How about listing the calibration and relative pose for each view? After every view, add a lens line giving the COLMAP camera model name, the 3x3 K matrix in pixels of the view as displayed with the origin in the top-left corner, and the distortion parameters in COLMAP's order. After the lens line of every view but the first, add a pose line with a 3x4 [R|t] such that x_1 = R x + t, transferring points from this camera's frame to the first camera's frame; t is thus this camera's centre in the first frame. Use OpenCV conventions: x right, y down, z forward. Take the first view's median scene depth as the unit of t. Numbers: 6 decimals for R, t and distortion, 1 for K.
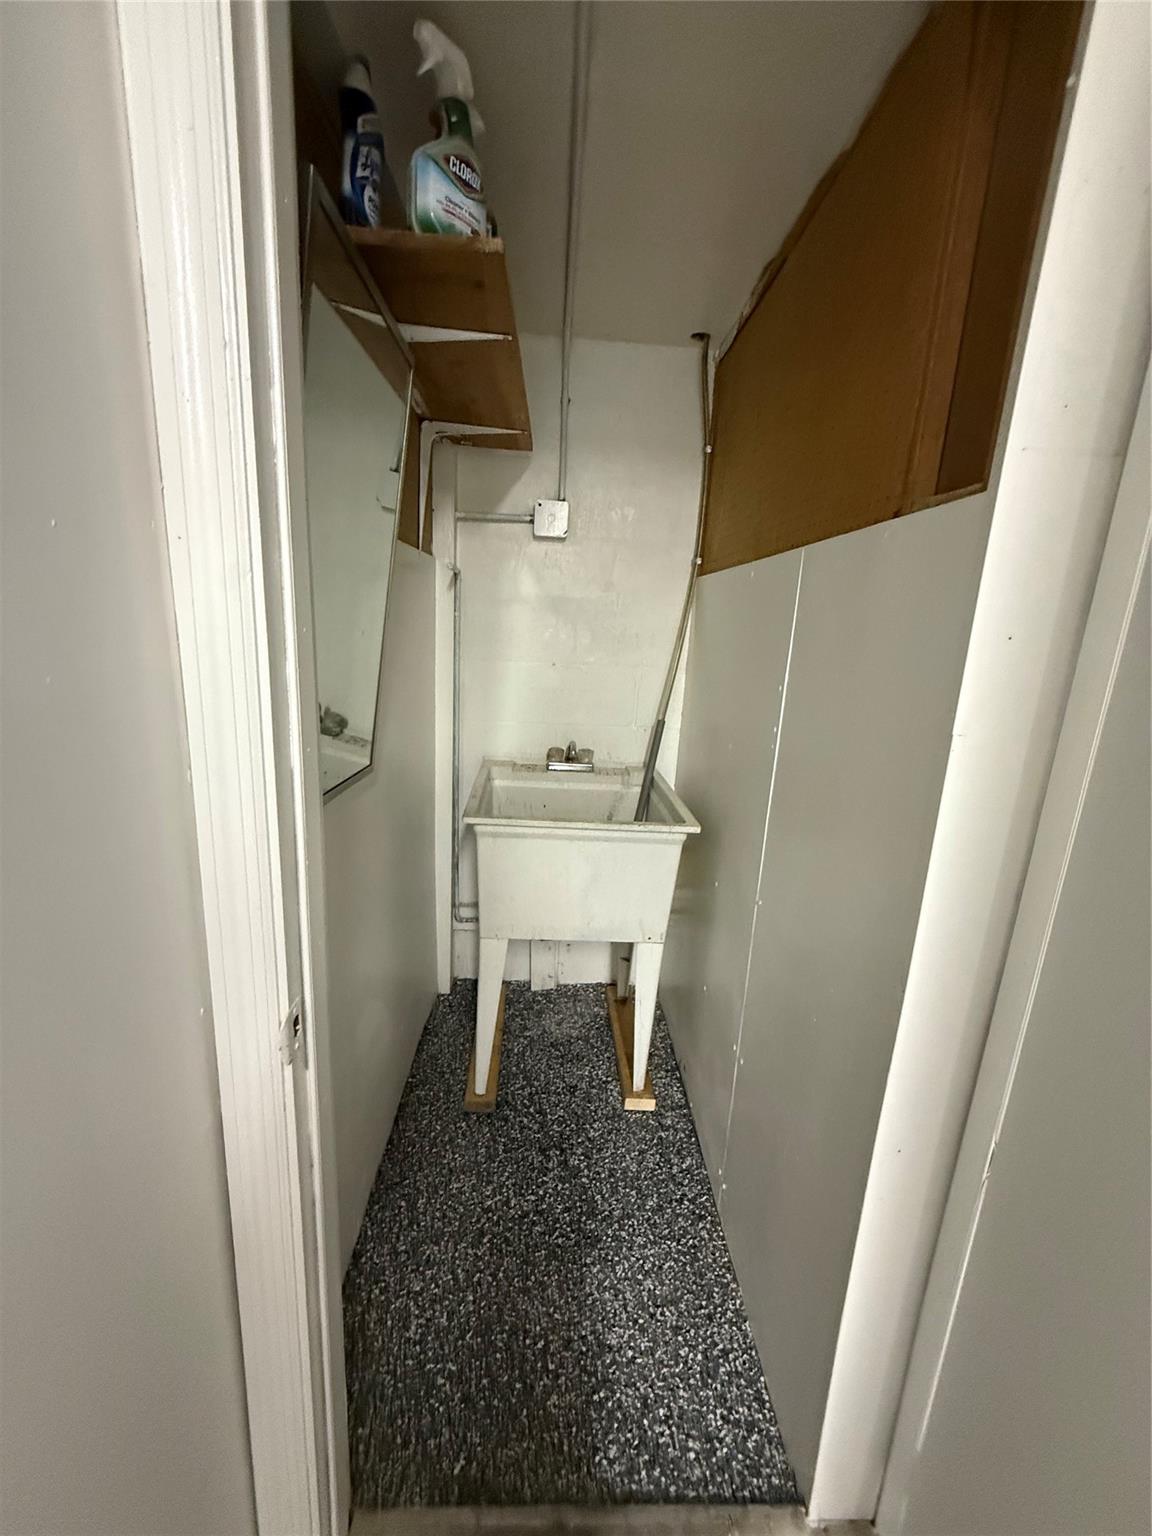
lens RADIAL K [[619.2, 0, 560.9], [0, 619.2, 765.4], [0, 0, 1]] dist [0.001939, 0.000613]
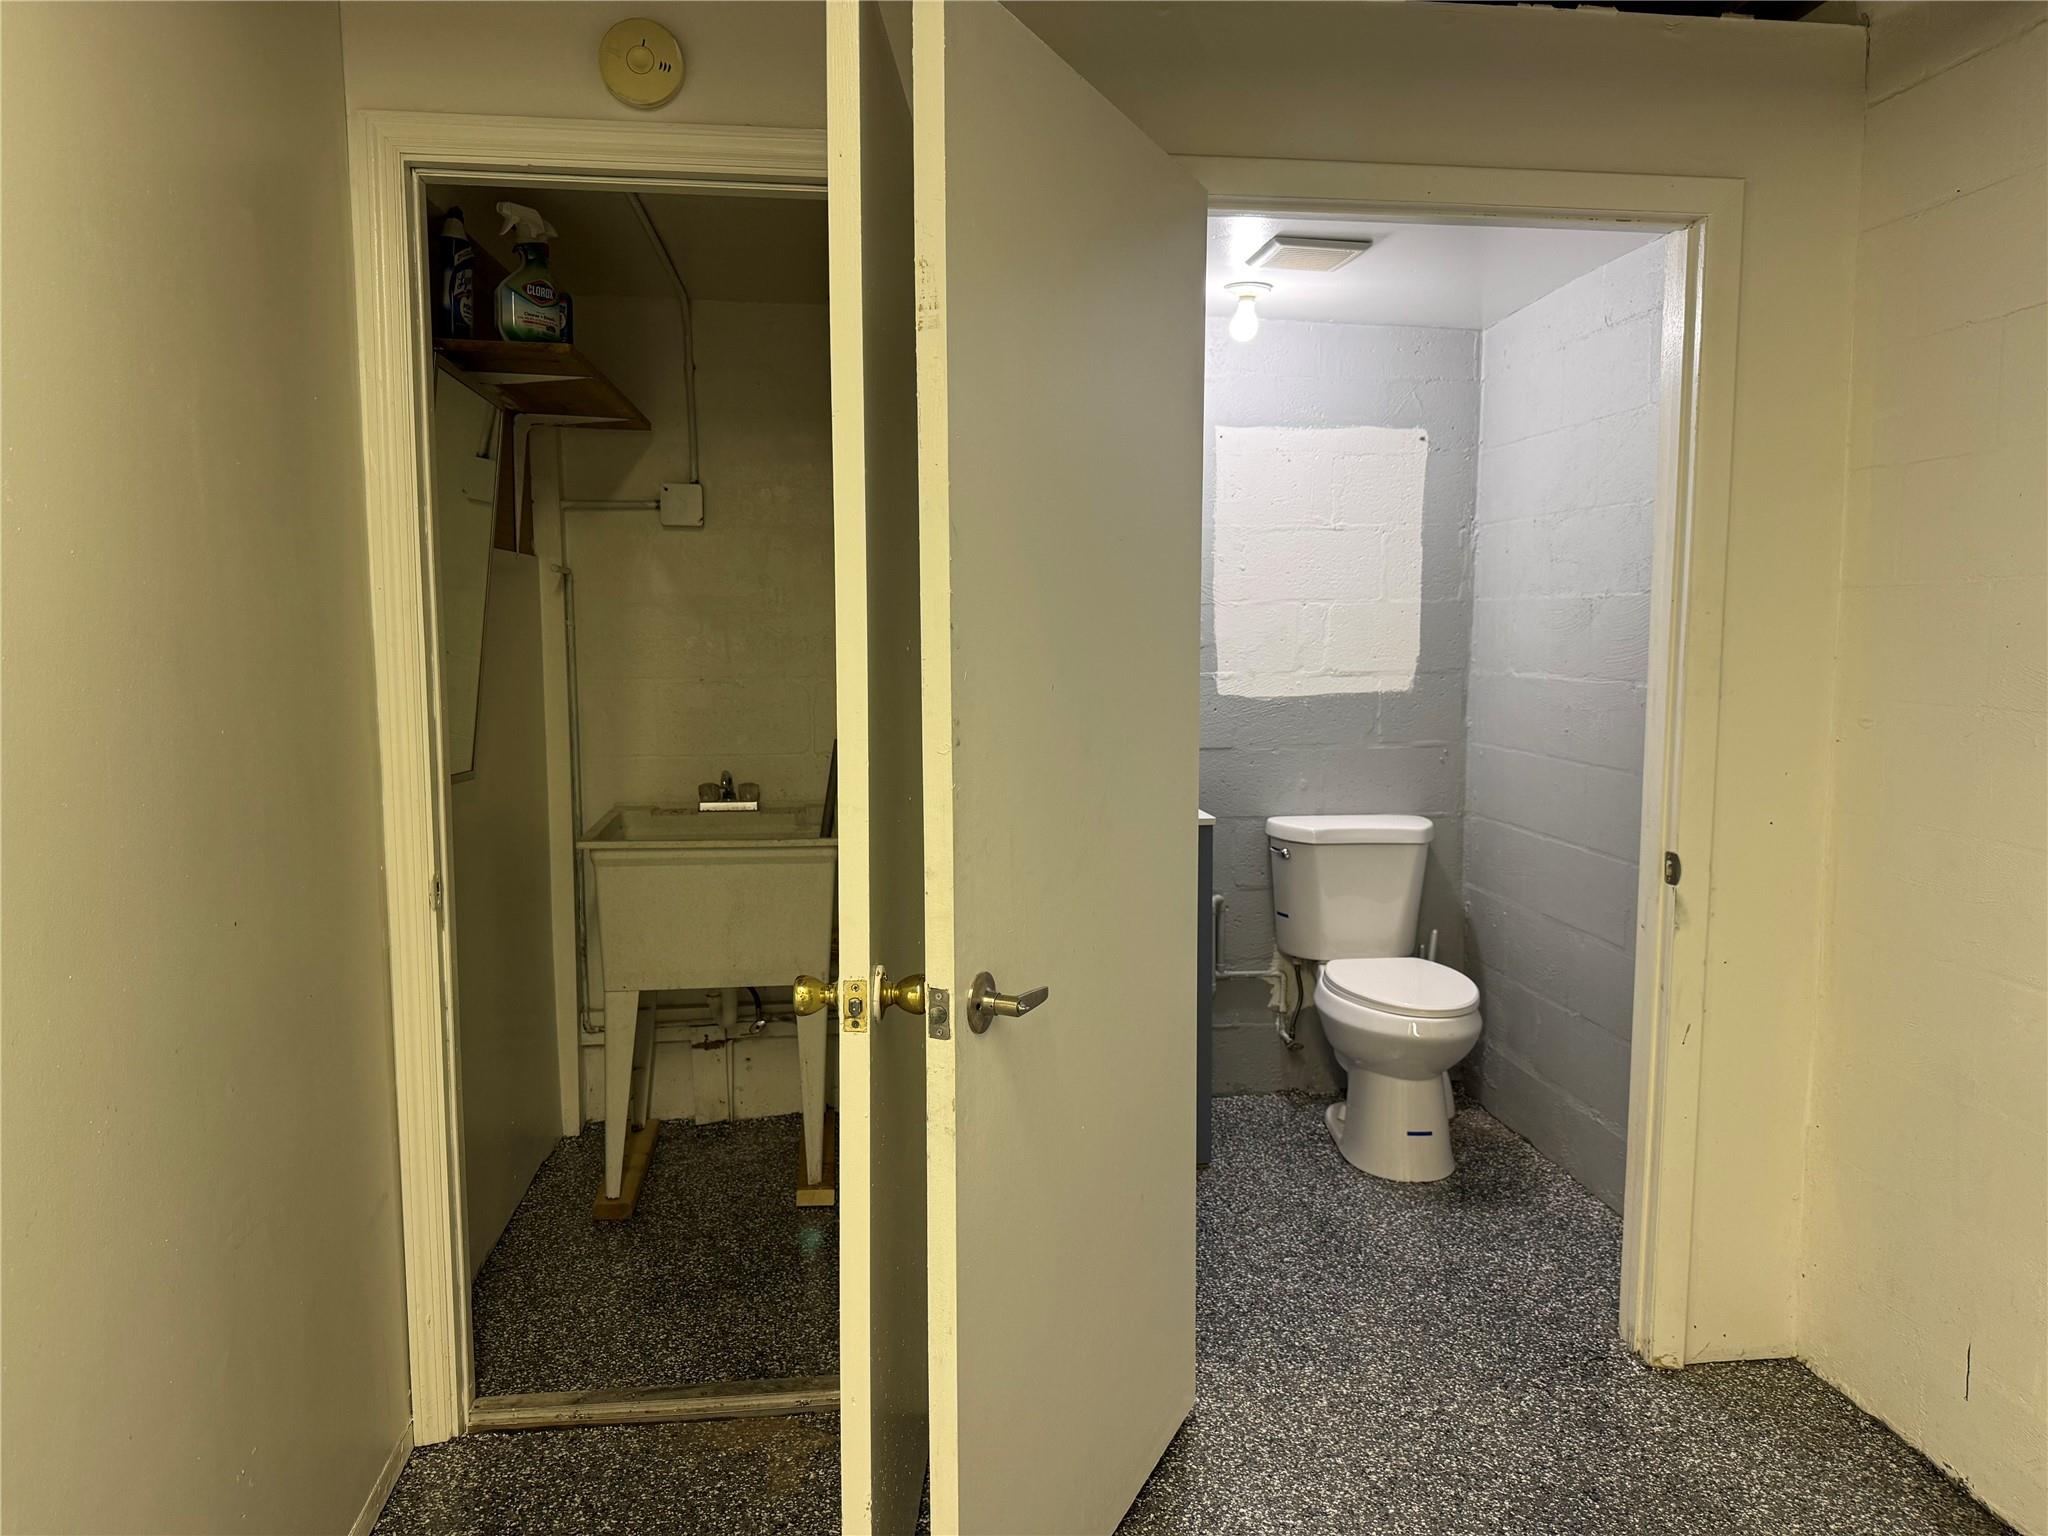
lens RADIAL K [[1440.1, 0, 1025.6], [0, 1440.1, 774.3], [0, 0, 1]] dist [0.052866, -0.013009]
pose [[0.993080, -0.058609, 0.101773, 0.229797], [0.071004, 0.989891, -0.122776, 0.237486], [-0.093548, 0.129153, 0.987202, -0.938164]]
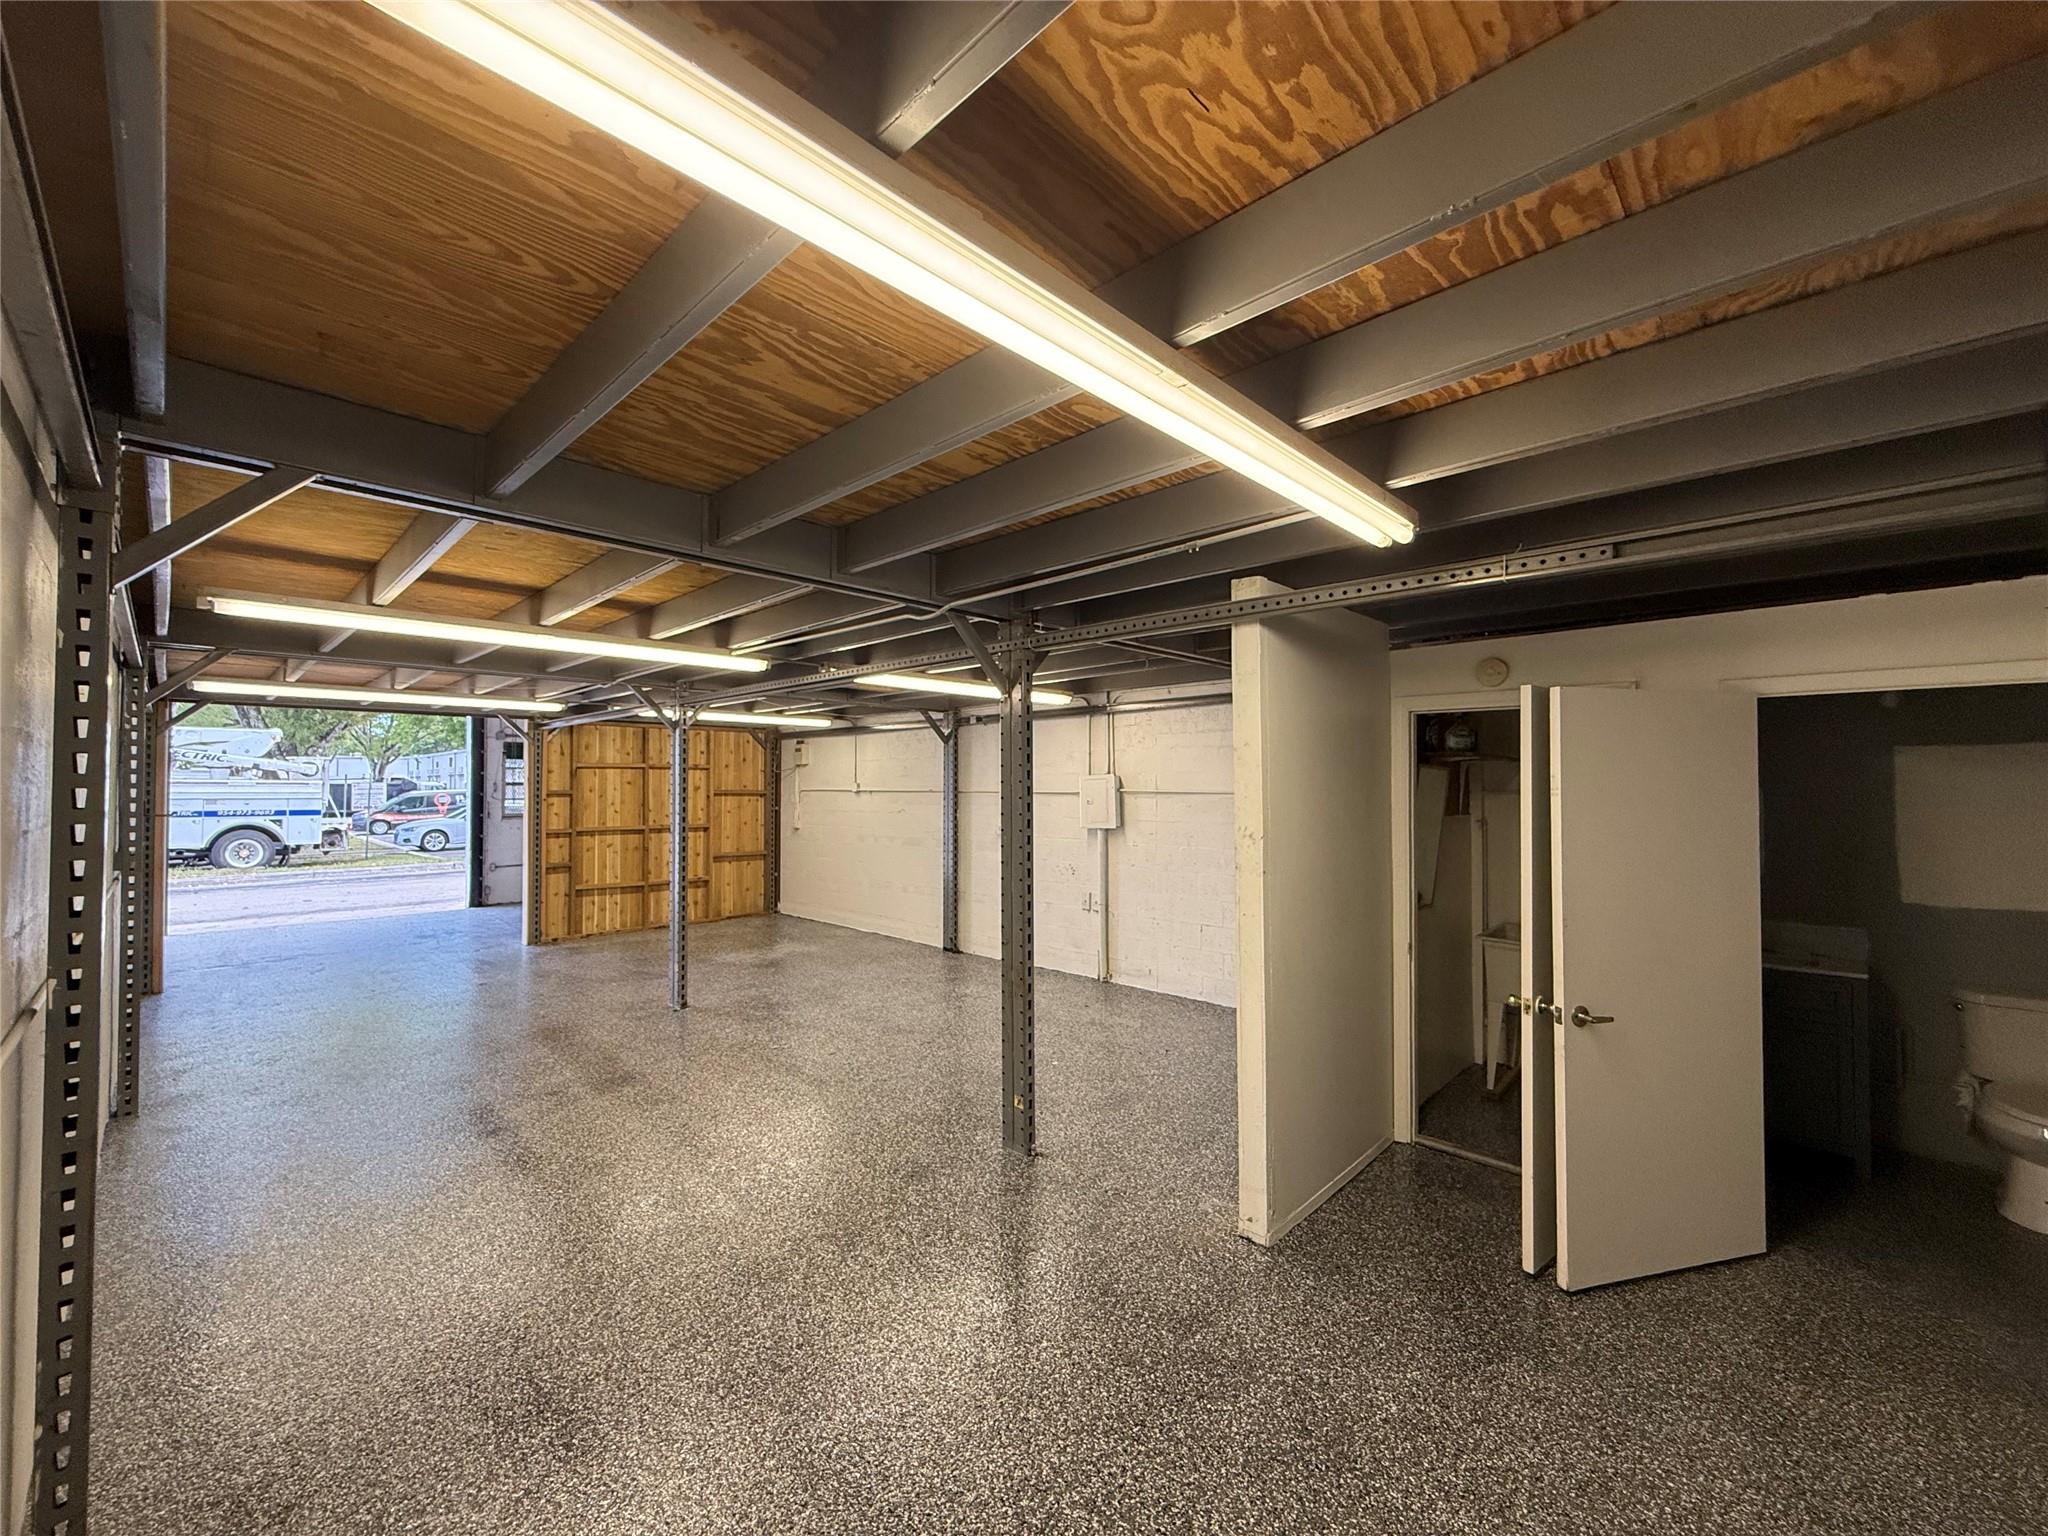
lens RADIAL K [[825.6, 0, 1003.9], [0, 825.6, 778.0], [0, 0, 1]] dist [0.001939, 0.000613]
pose [[0.696016, -0.049241, -0.716336, 0.663634], [-0.135354, 0.970762, -0.198244, 0.286534], [0.705153, 0.234940, 0.669001, -1.885991]]
